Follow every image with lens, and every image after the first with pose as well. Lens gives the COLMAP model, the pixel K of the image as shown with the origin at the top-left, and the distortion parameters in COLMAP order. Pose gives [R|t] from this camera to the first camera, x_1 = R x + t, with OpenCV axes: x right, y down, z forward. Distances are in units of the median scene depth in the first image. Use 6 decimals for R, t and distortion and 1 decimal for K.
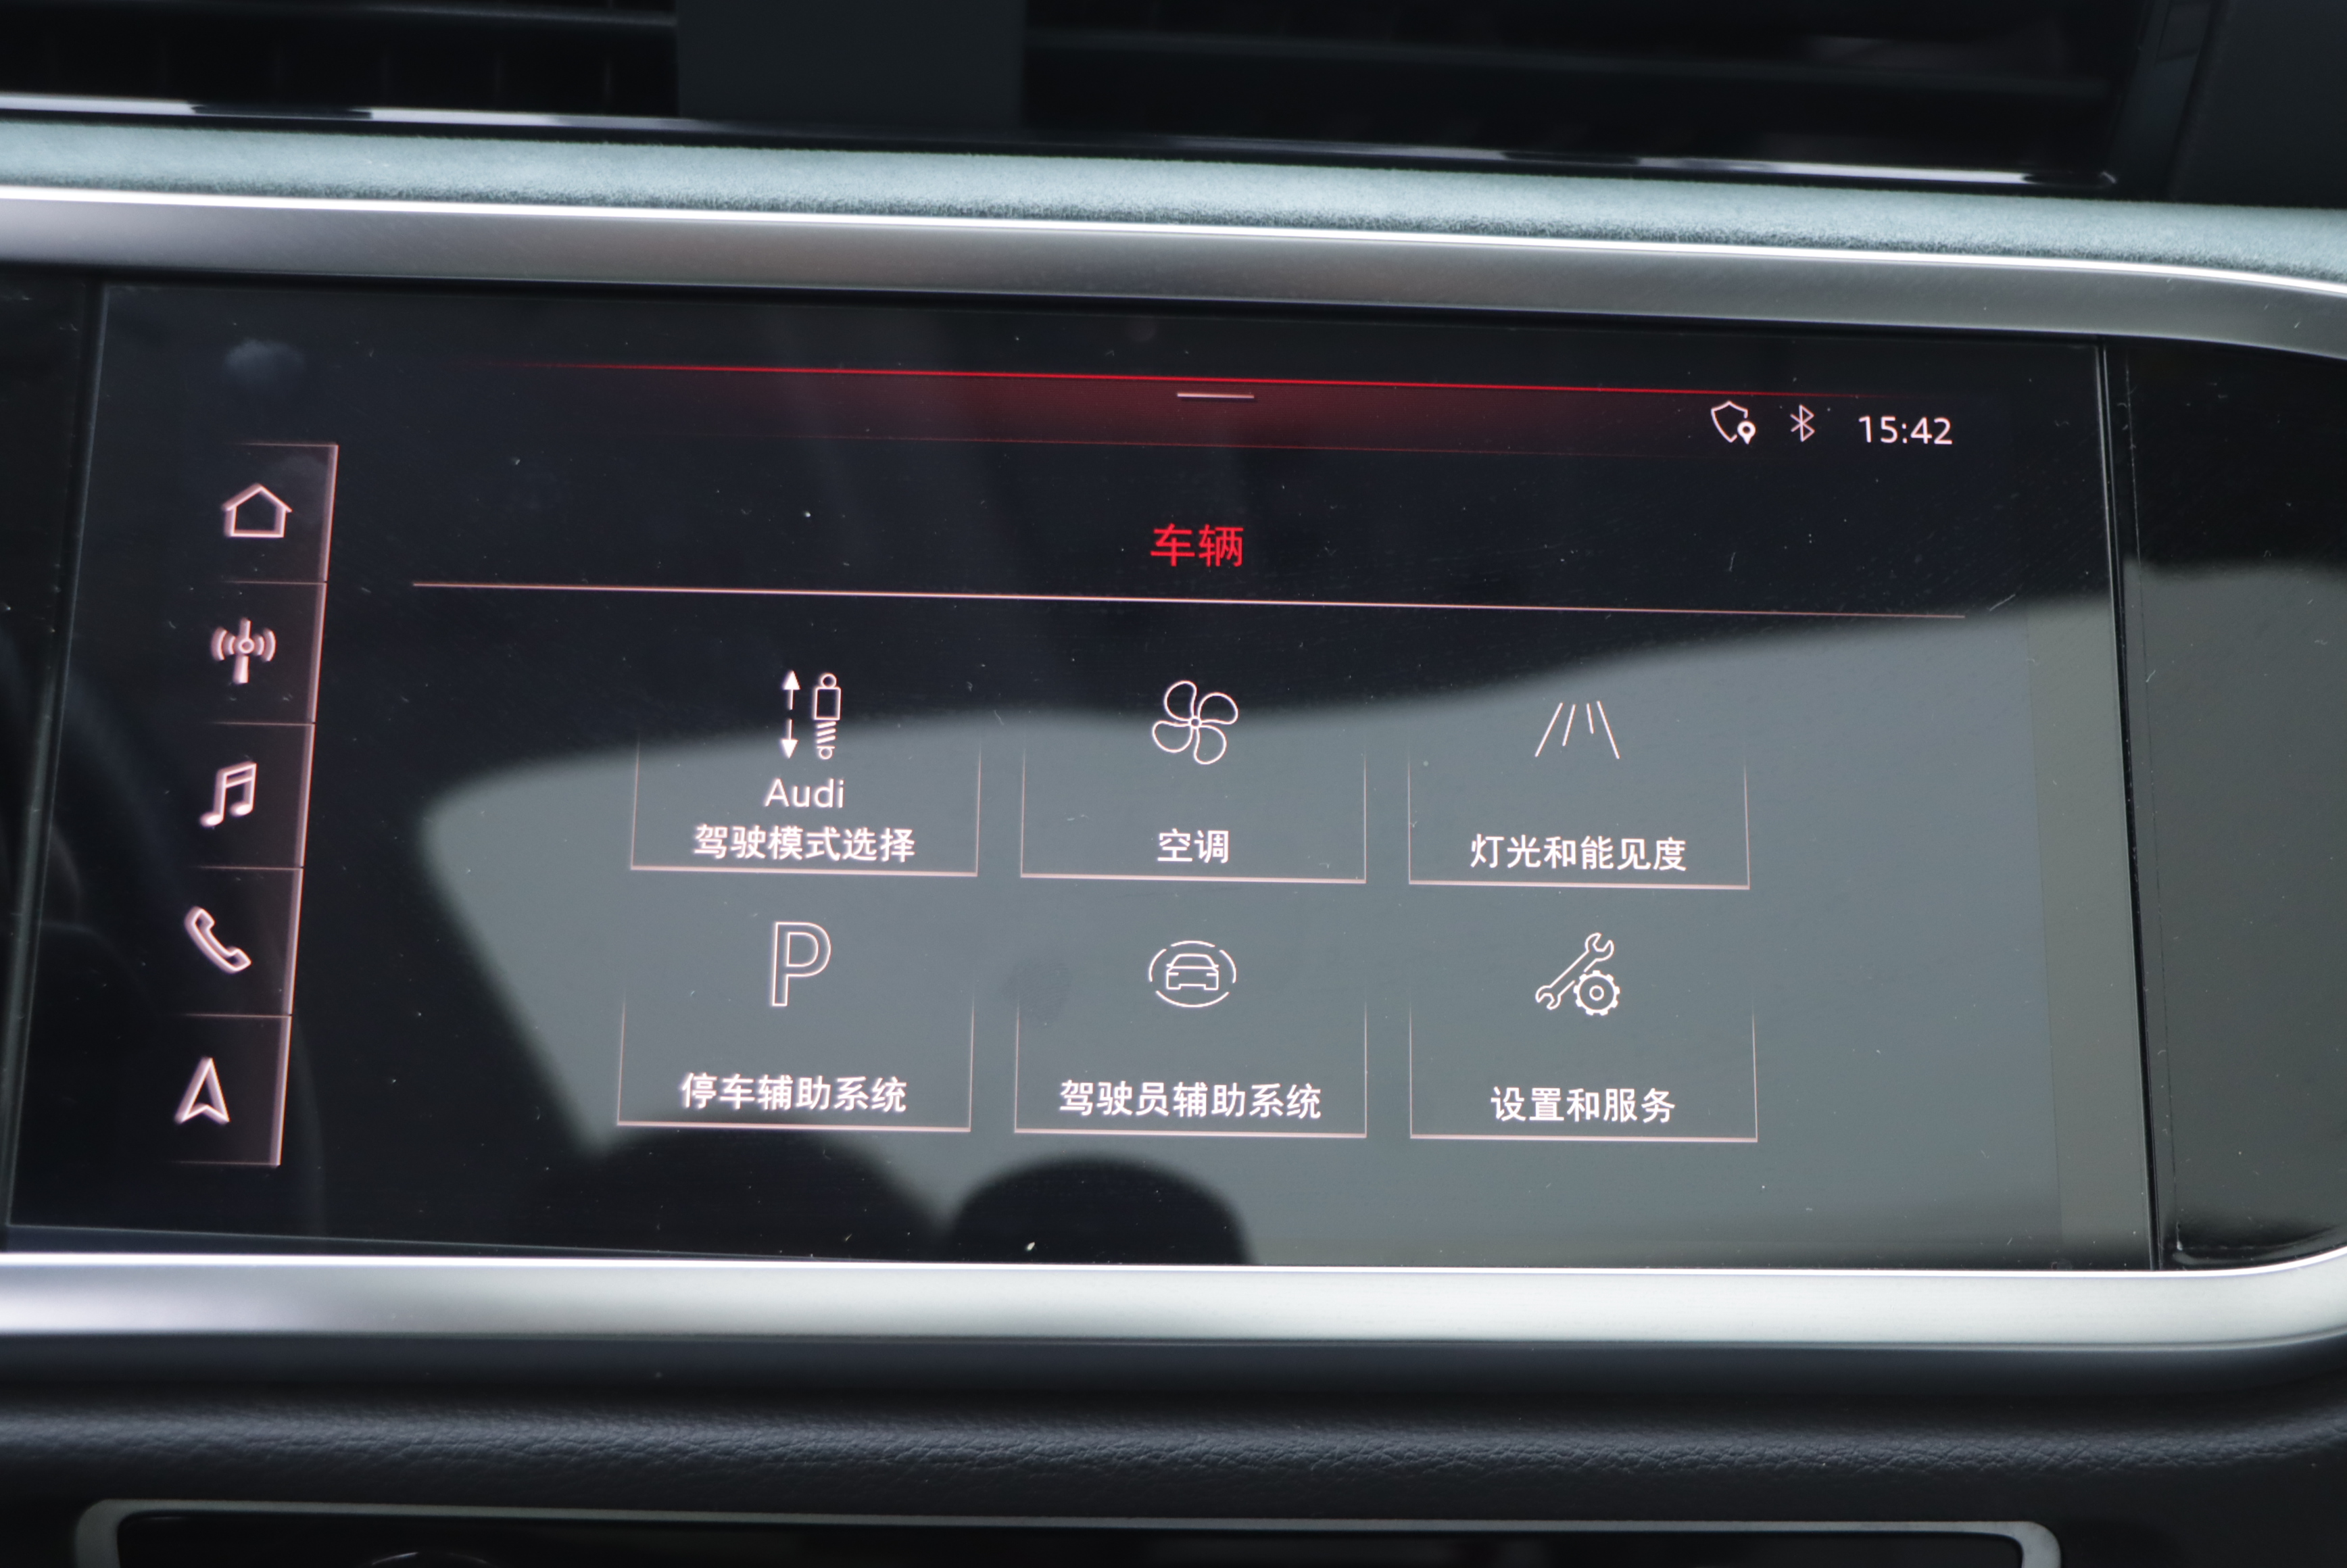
lens RADIAL K [[2810.5, 0, 1169.7], [0, 2810.5, 755.0], [0, 0, 1]] dist [-0.019865, 0.000000]
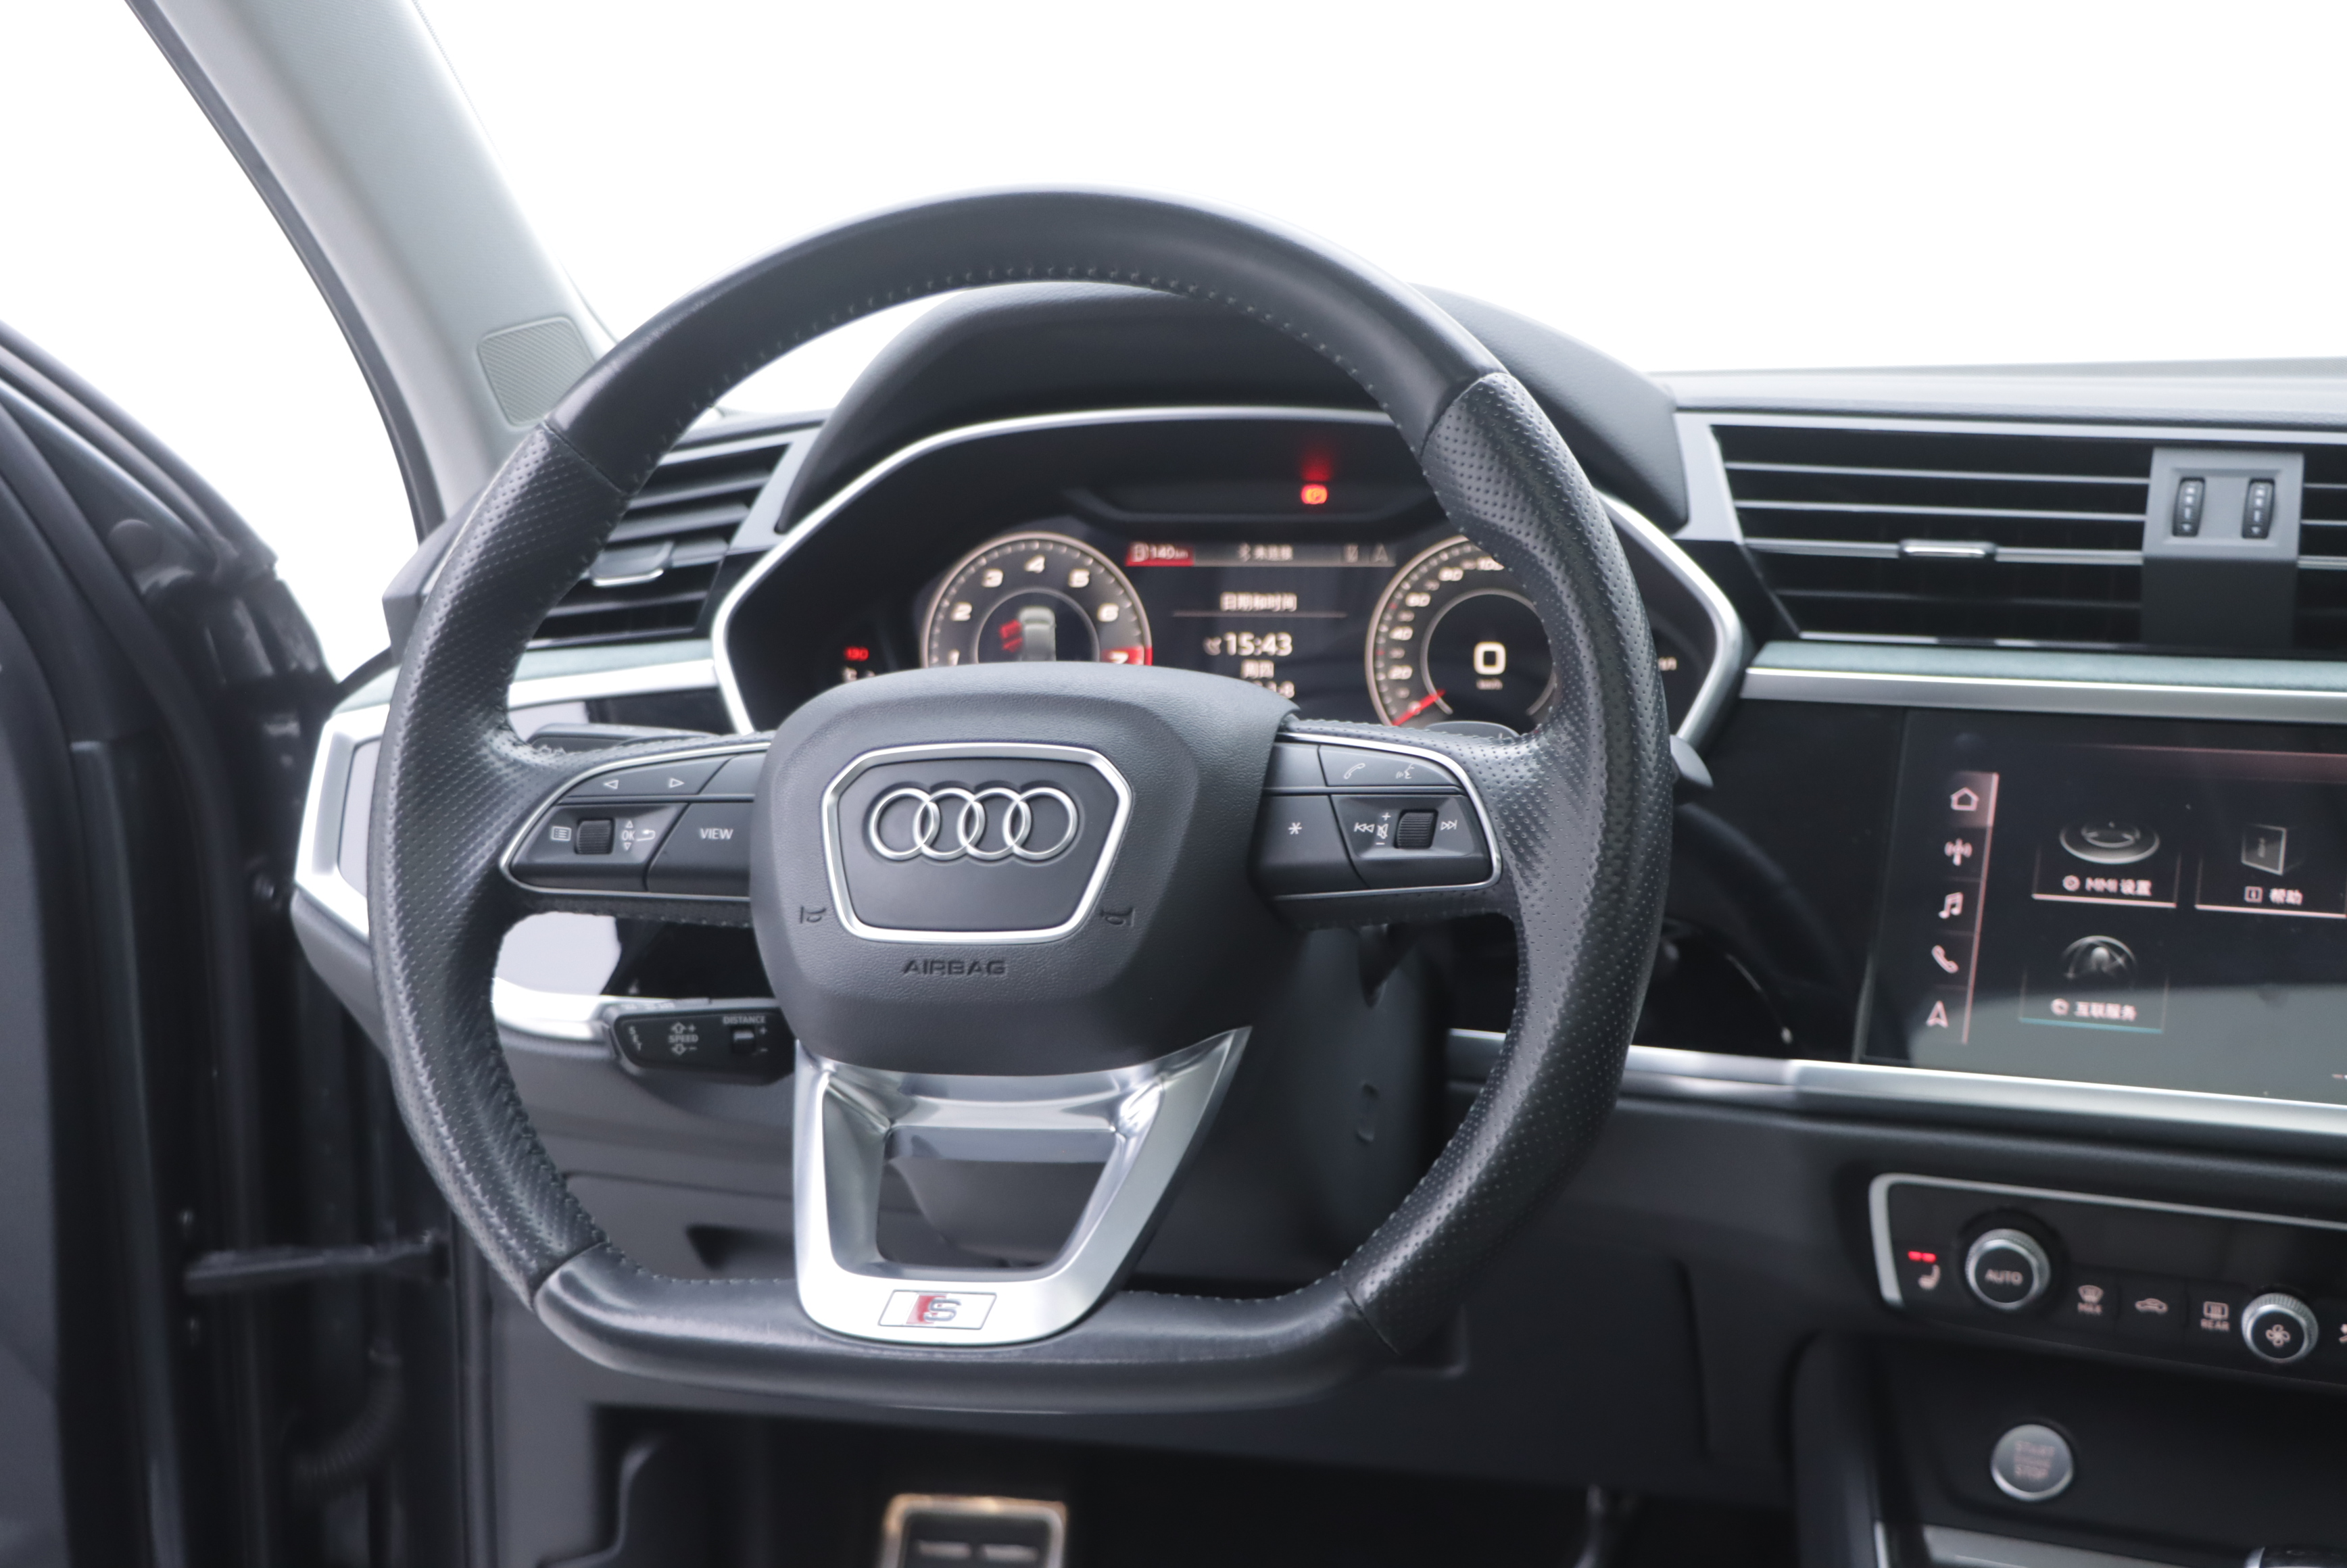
lens RADIAL K [[2810.5, 0, 1201.2], [0, 2810.5, 827.6], [0, 0, 1]] dist [-0.019865, 0.000000]
pose [[0.887164, 0.031780, -0.460359, 0.243389], [-0.079959, 0.993122, -0.085531, 0.218431], [0.454474, 0.112690, 0.883603, -1.615725]]
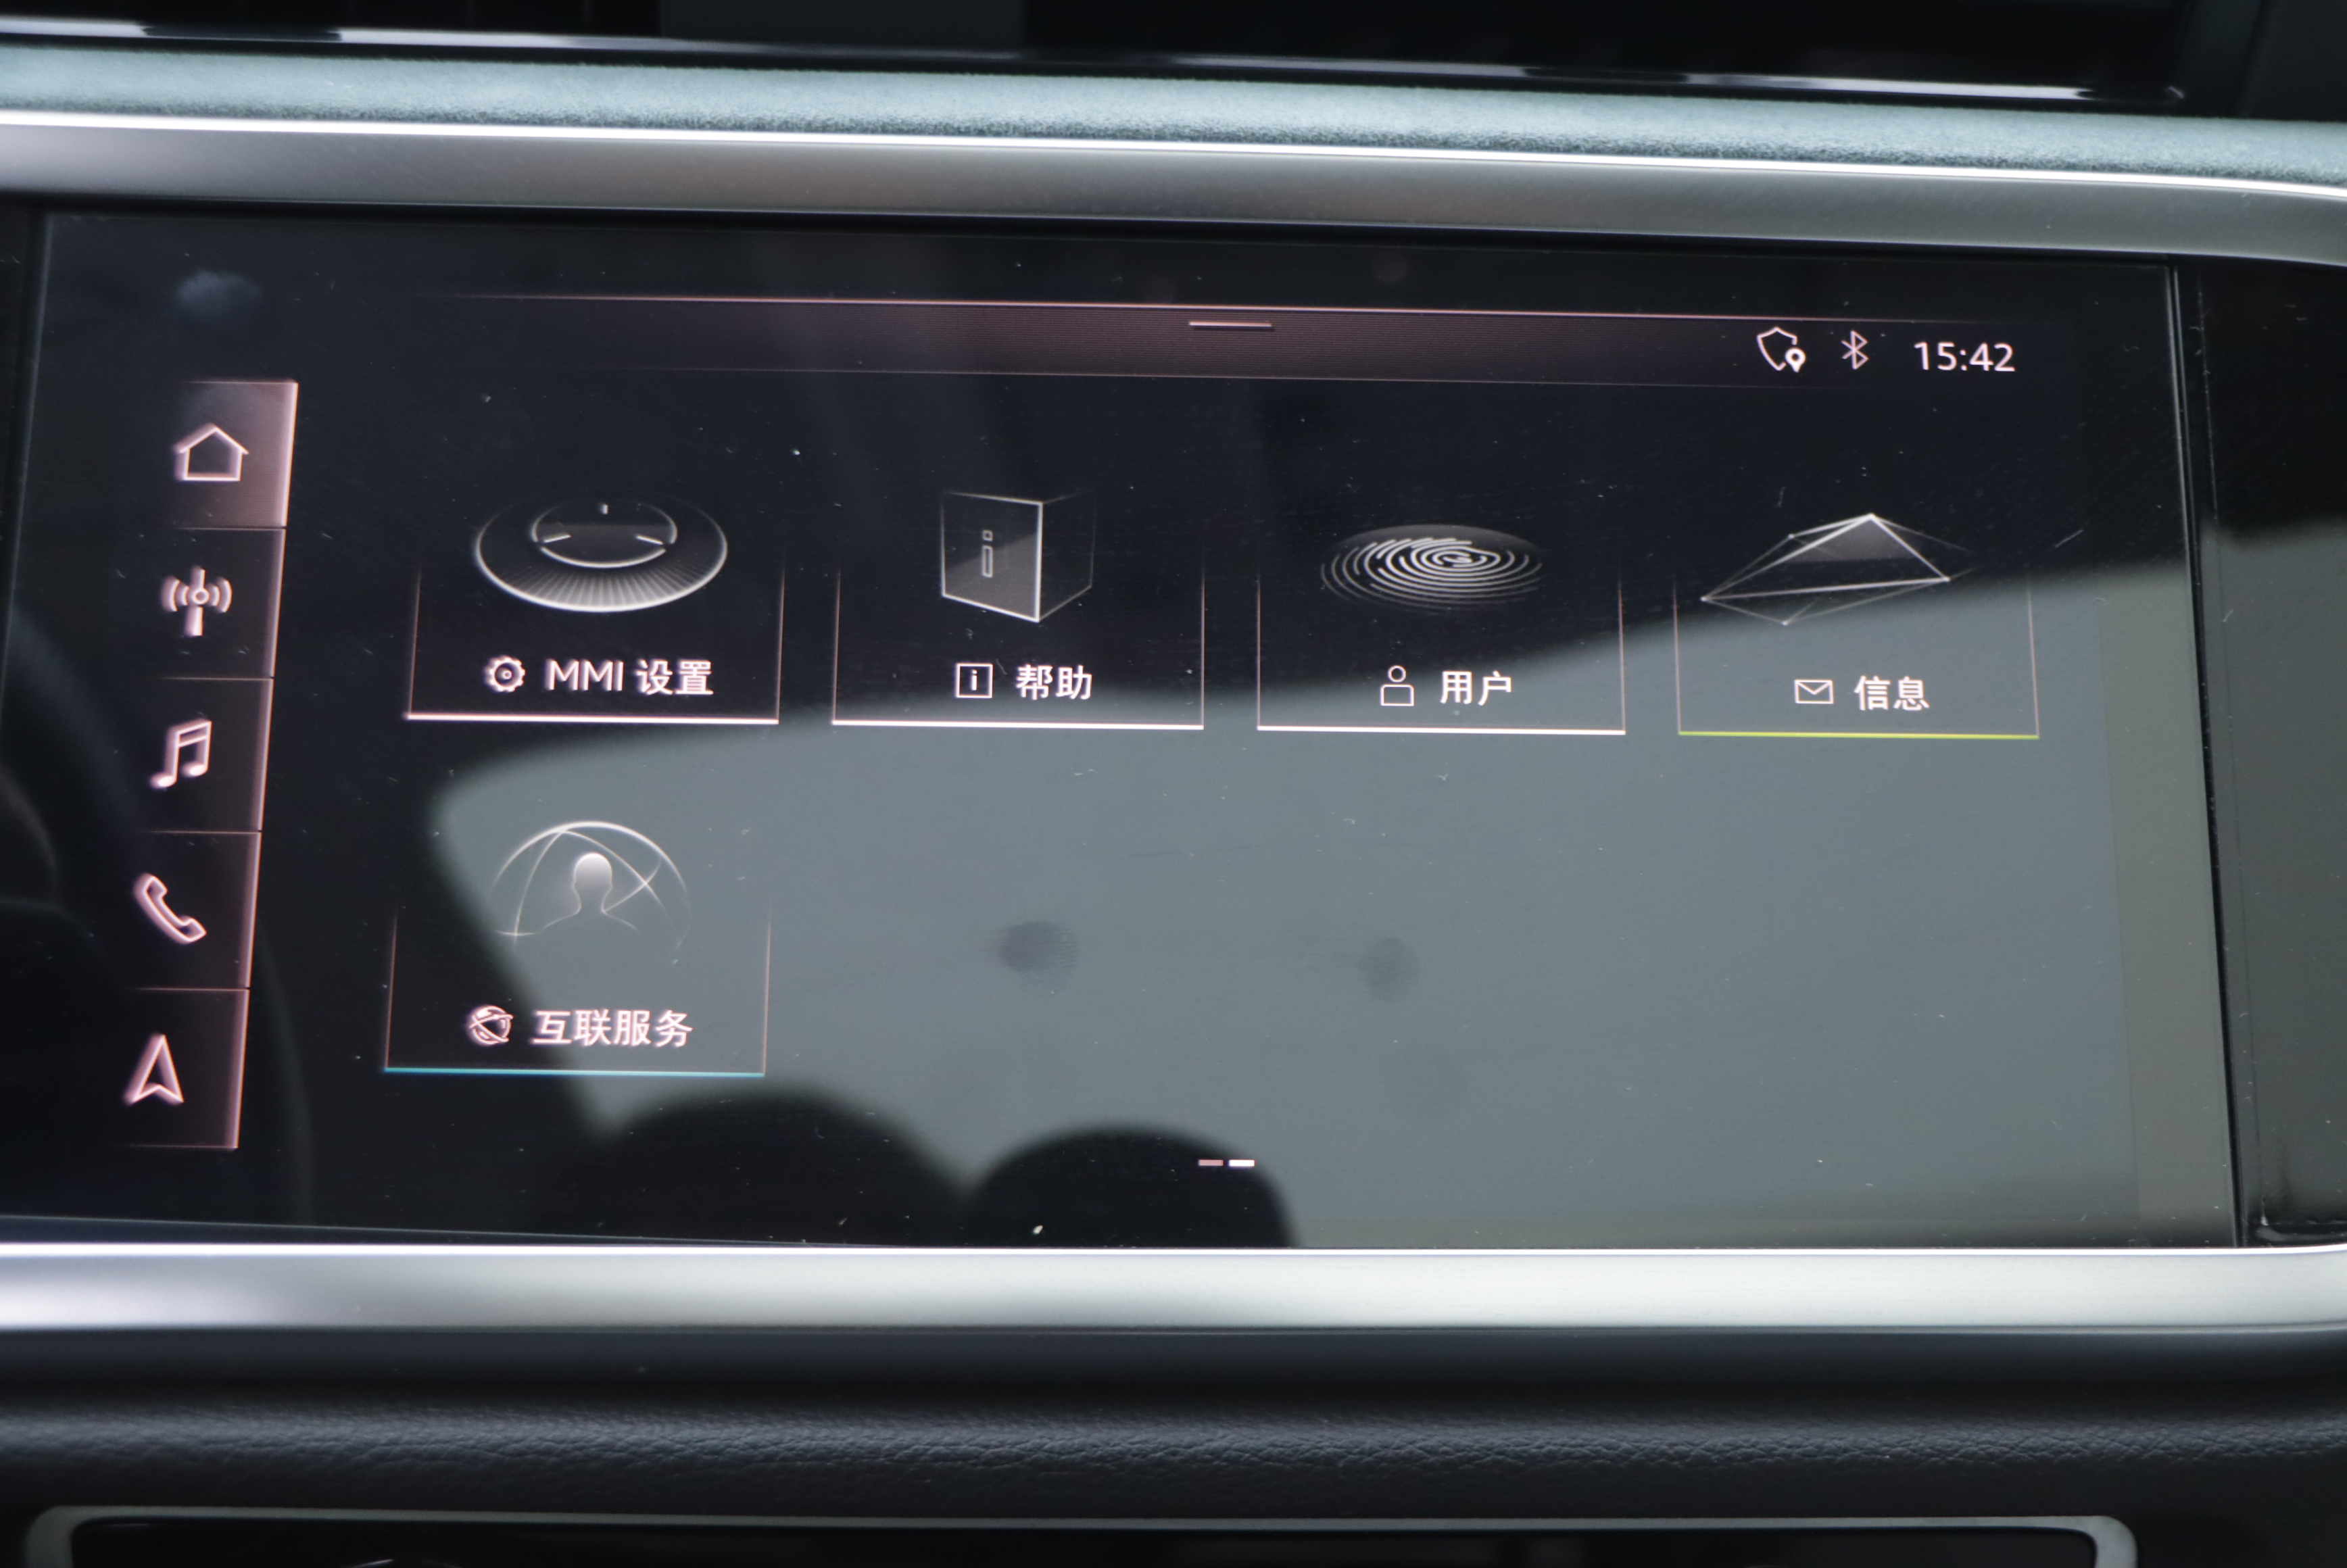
lens RADIAL K [[2810.5, 0, 1190.7], [0, 2810.5, 752.7], [0, 0, 1]] dist [-0.019865, 0.000000]
pose [[0.999977, -0.006609, -0.001149, 0.003209], [0.006613, 0.999972, 0.003486, 0.012452], [0.001126, -0.003493, 0.999993, 0.061333]]
